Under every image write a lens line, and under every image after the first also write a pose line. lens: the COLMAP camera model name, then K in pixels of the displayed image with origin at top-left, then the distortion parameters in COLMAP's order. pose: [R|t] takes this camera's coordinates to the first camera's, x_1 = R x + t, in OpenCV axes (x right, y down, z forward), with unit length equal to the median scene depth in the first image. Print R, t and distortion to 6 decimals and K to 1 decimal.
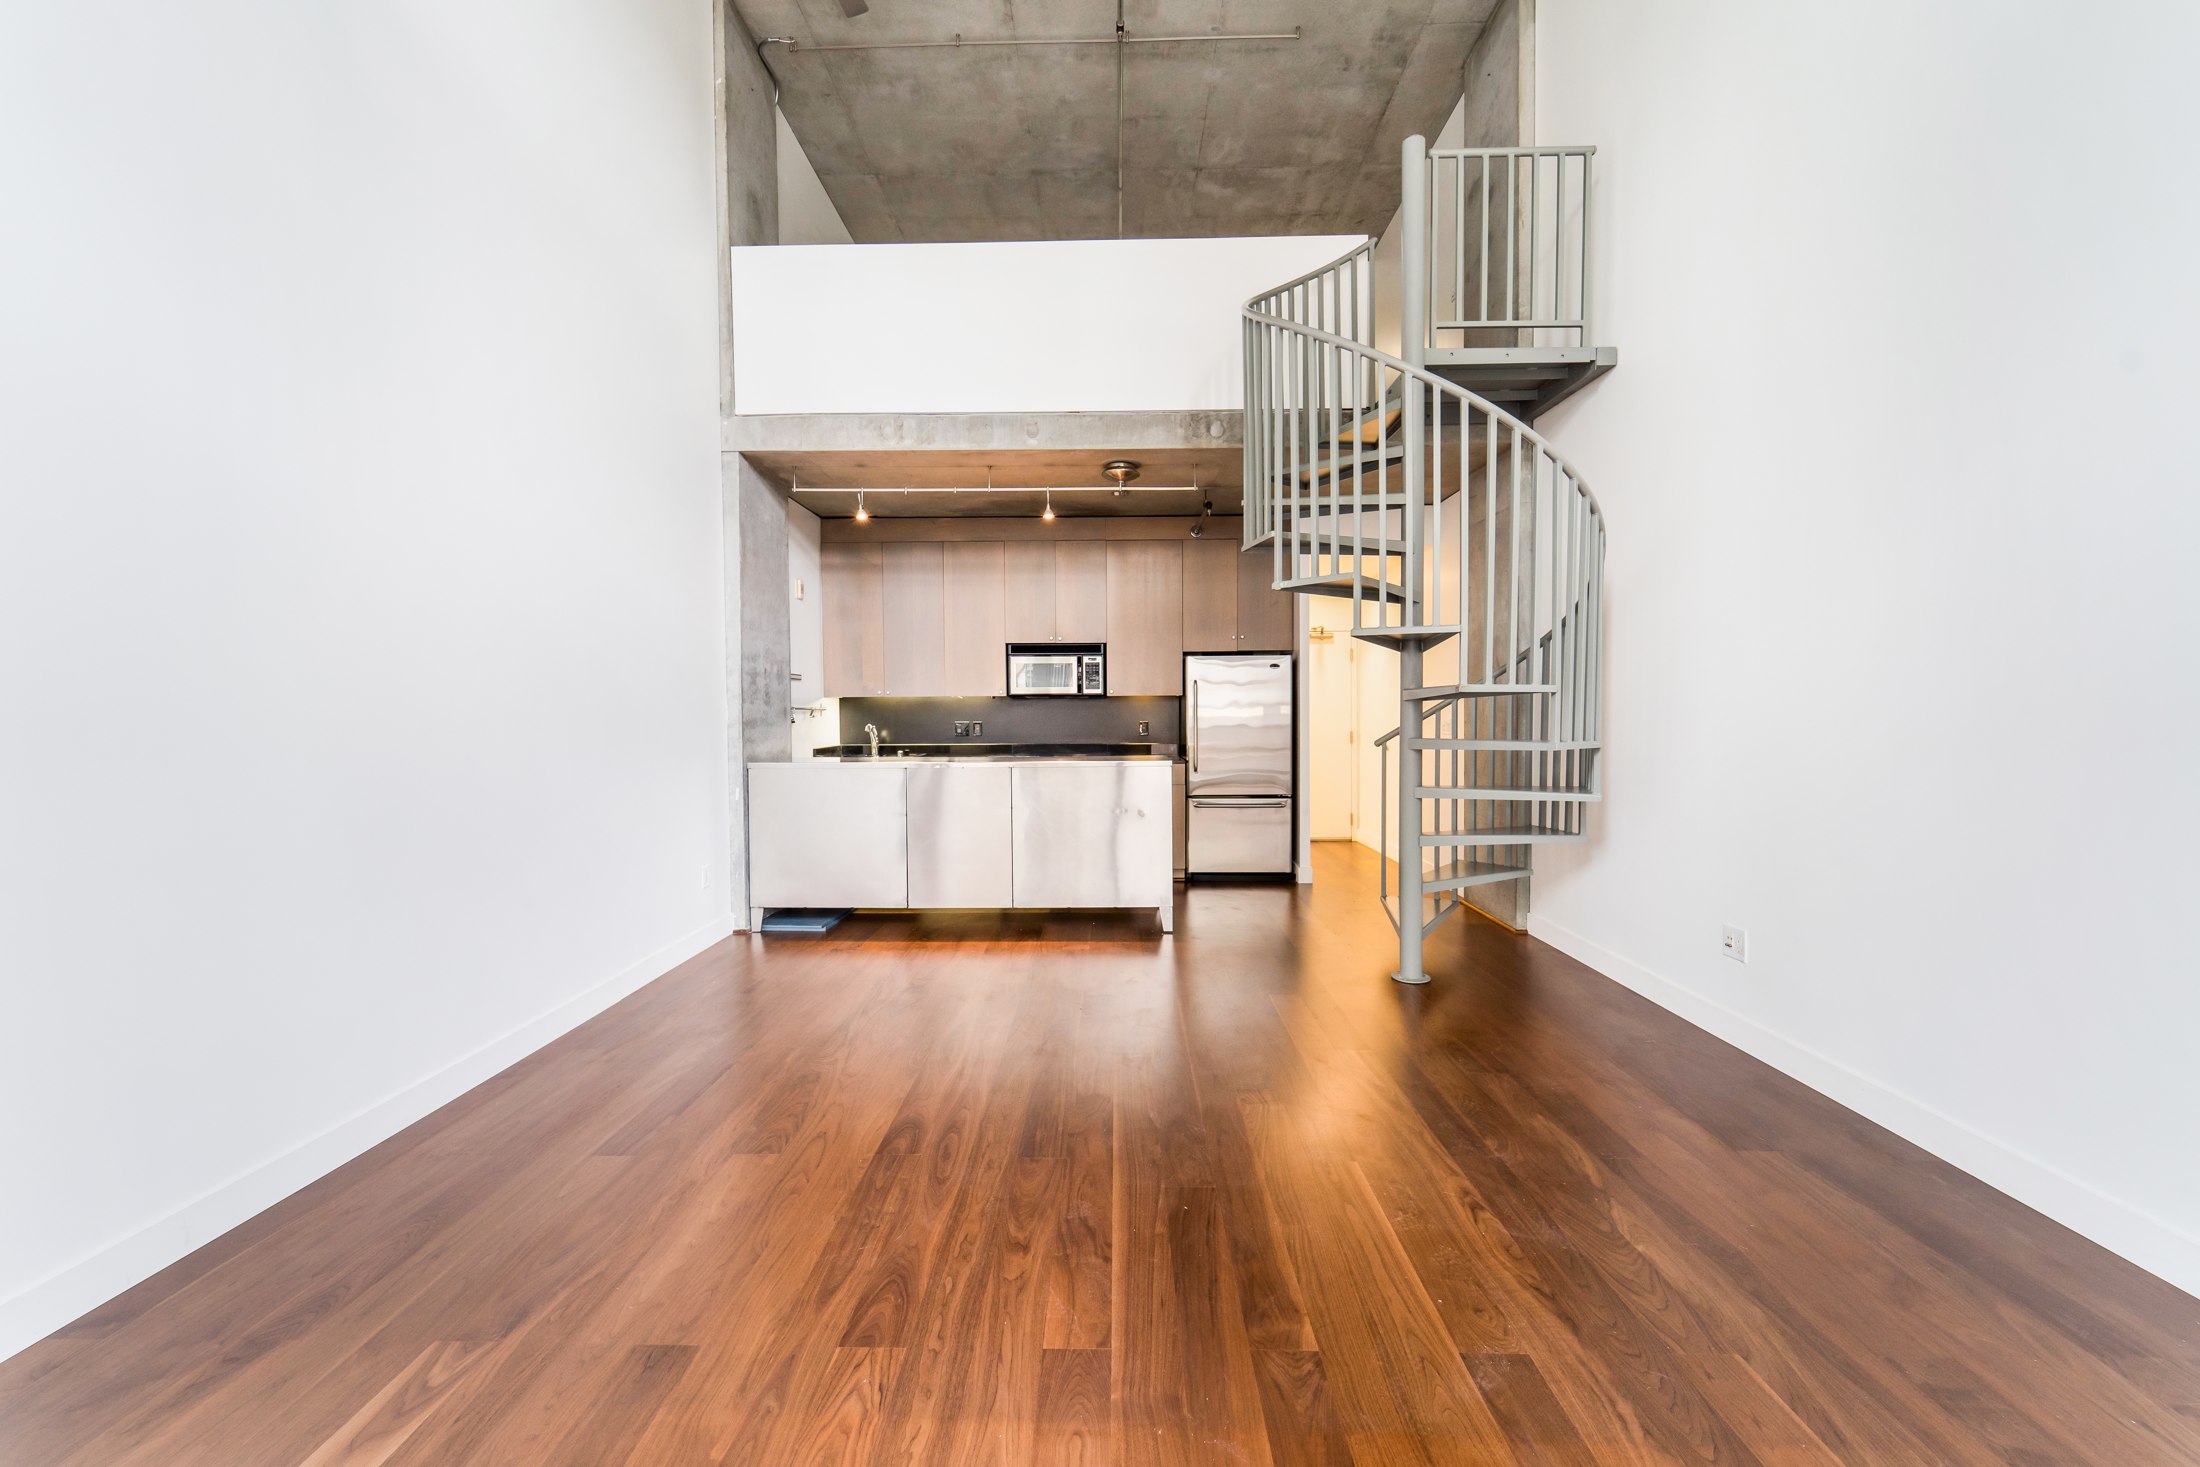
lens RADIAL K [[887.3, 0, 1099.6], [0, 887.3, 741.0], [0, 0, 1]] dist [0.004323, -0.001829]
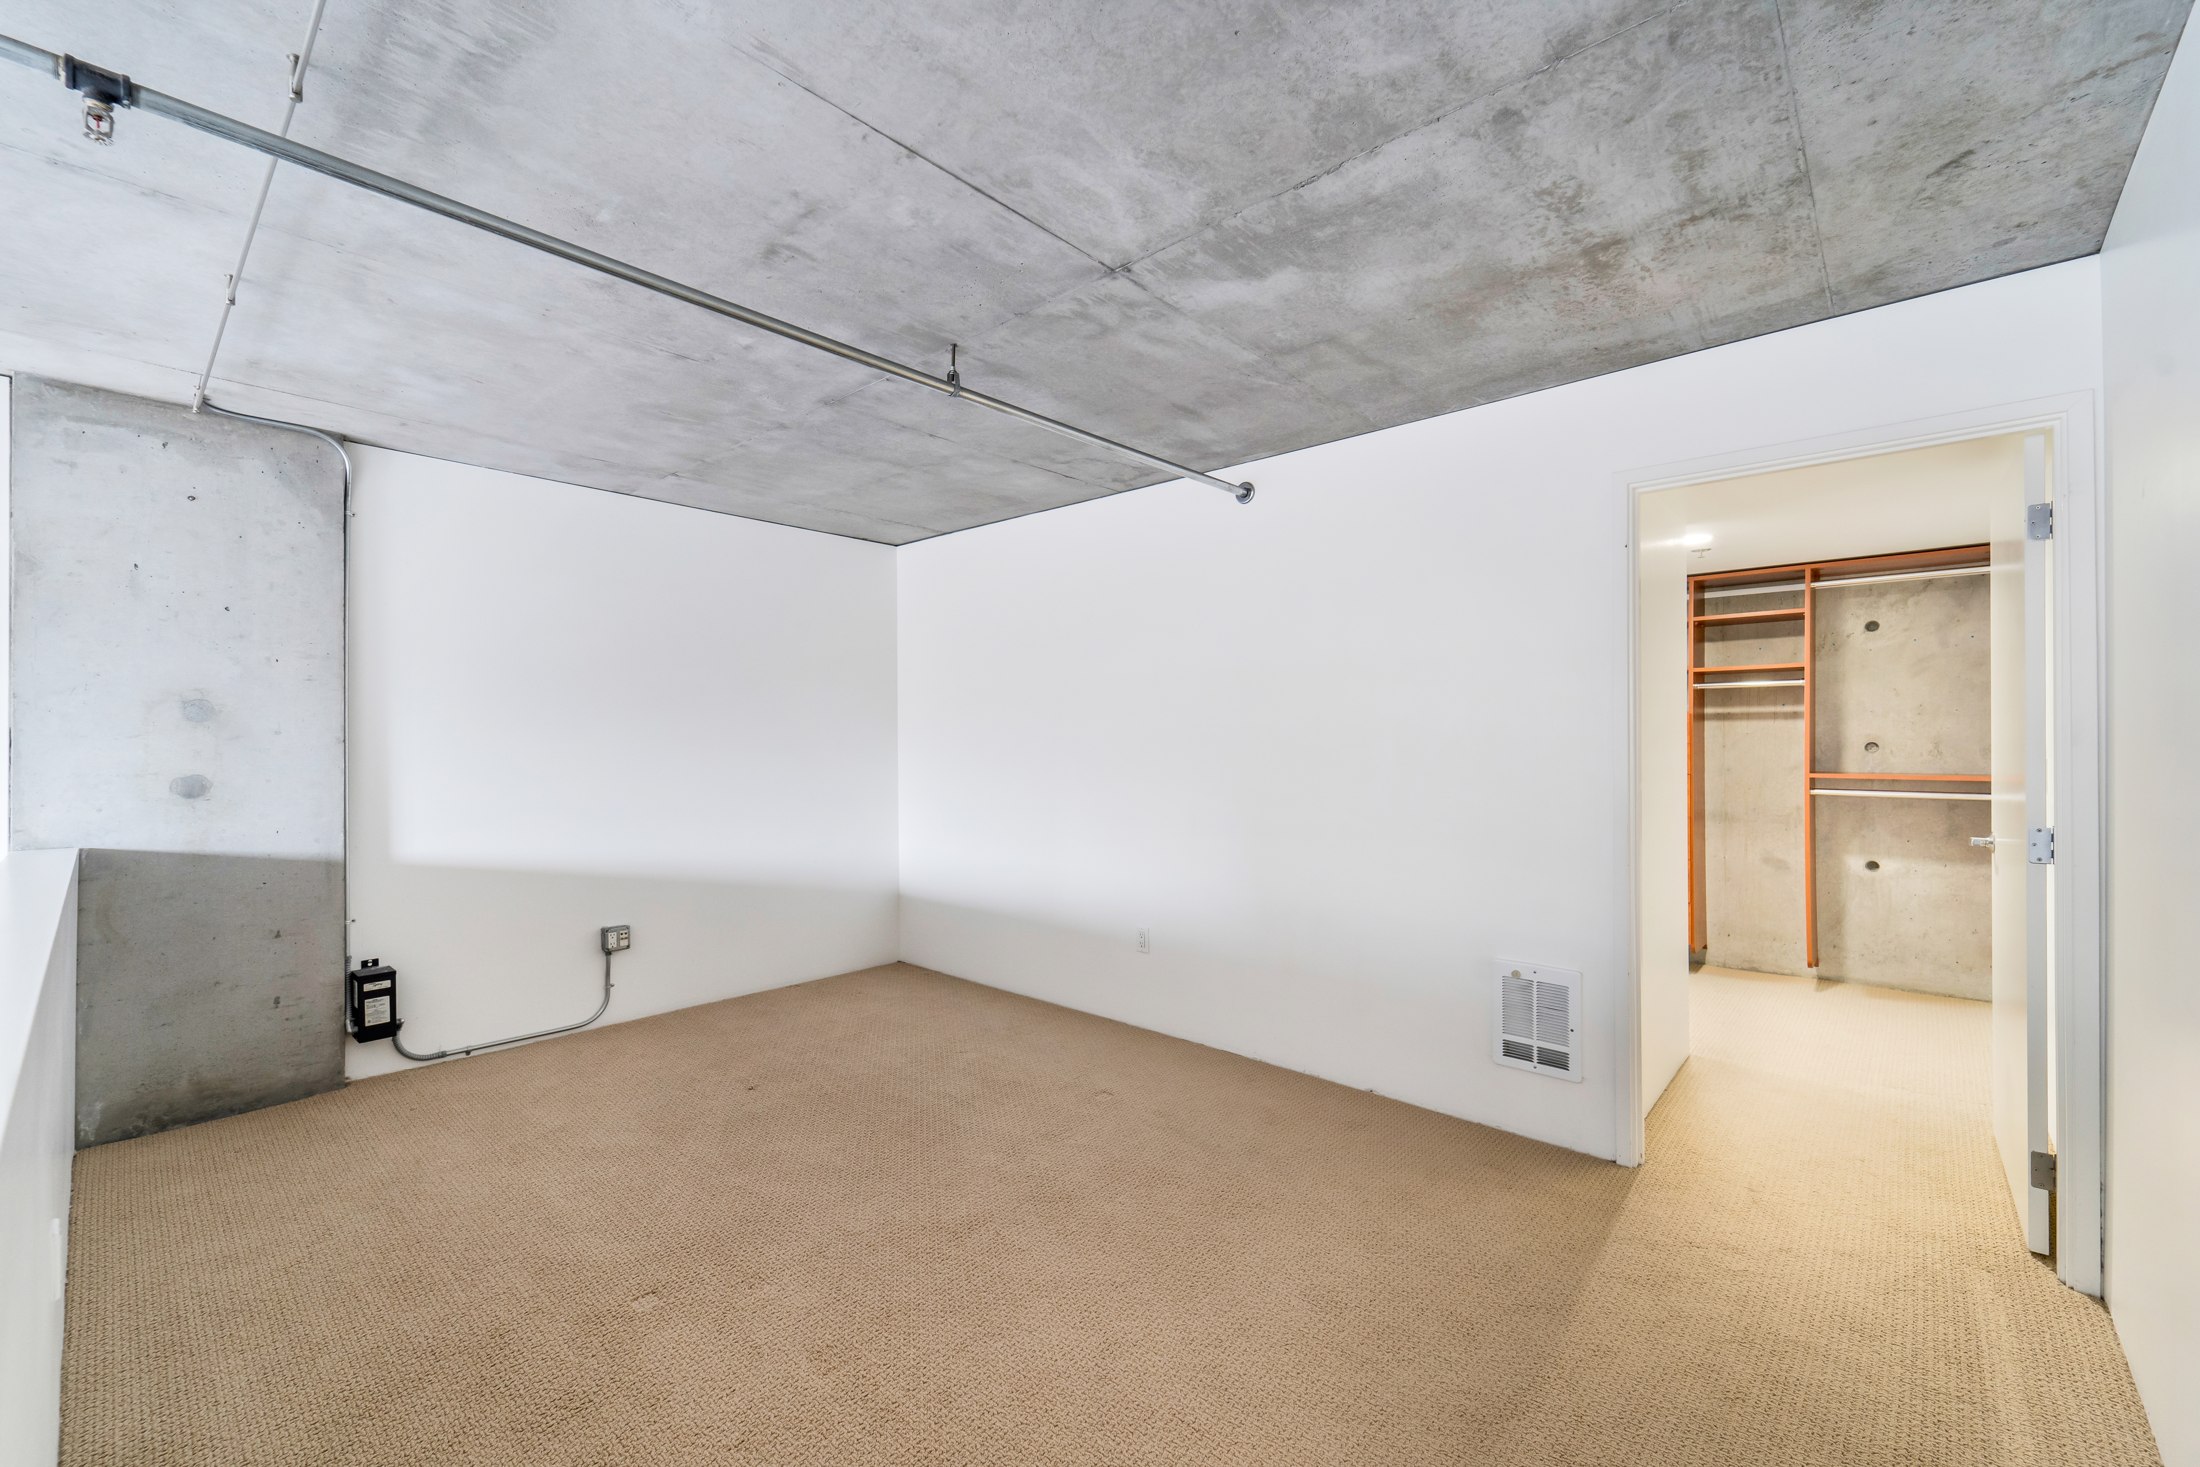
lens RADIAL K [[887.3, 0, 1106.3], [0, 887.3, 741.9], [0, 0, 1]] dist [0.004323, -0.001829]
pose [[0.766211, 0.004949, -0.642570, 0.379747], [-0.021058, 0.999627, -0.017411, -0.586916], [0.642244, 0.026872, 0.766029, 0.947306]]
